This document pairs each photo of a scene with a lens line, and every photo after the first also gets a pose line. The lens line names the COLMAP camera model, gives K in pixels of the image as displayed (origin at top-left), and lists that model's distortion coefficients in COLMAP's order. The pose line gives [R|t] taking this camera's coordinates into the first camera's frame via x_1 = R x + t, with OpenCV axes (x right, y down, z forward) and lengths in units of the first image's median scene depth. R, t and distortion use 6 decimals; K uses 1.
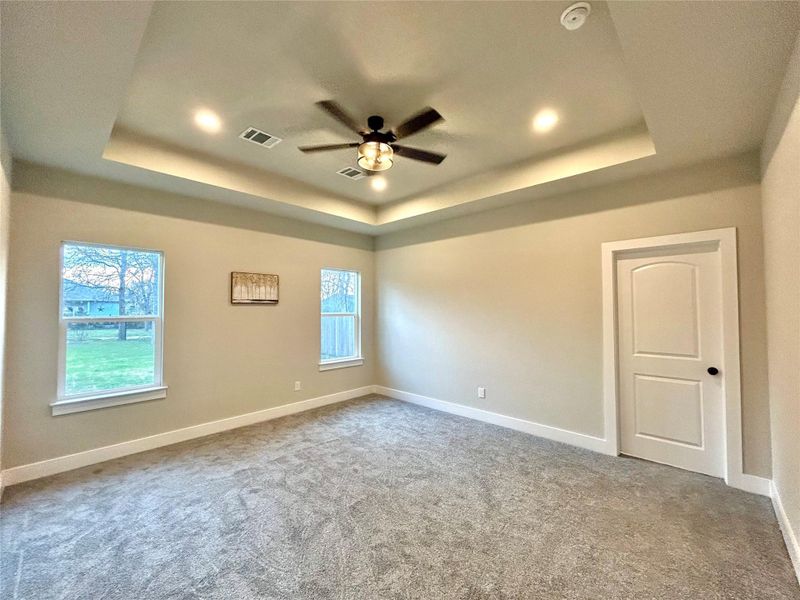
lens RADIAL K [[326.8, 0, 398.6], [0, 326.8, 298.3], [0, 0, 1]] dist [-0.000059, 0.000080]
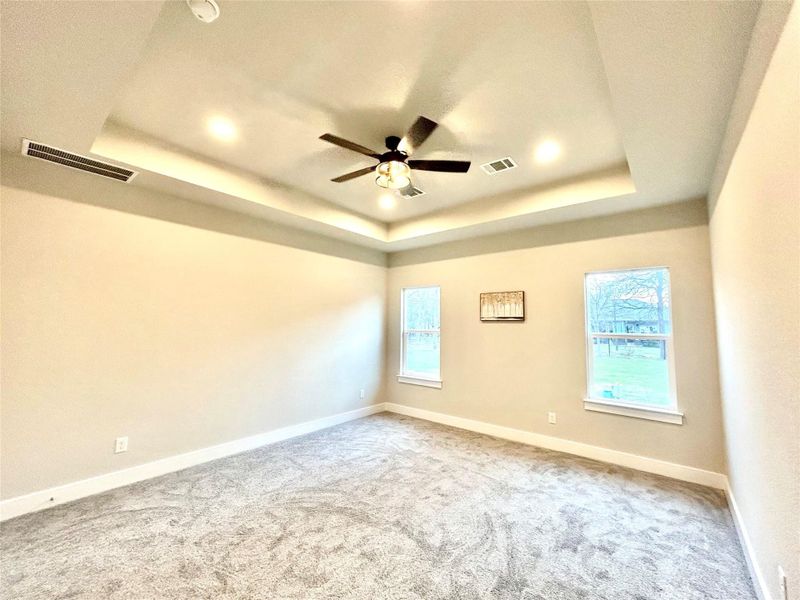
lens RADIAL K [[326.8, 0, 398.6], [0, 326.8, 298.3], [0, 0, 1]] dist [-0.000059, 0.000080]
pose [[0.074234, -0.078458, -0.994150, 0.614131], [0.018729, 0.996834, -0.077272, 0.019741], [0.997065, -0.012883, 0.075468, 0.628213]]
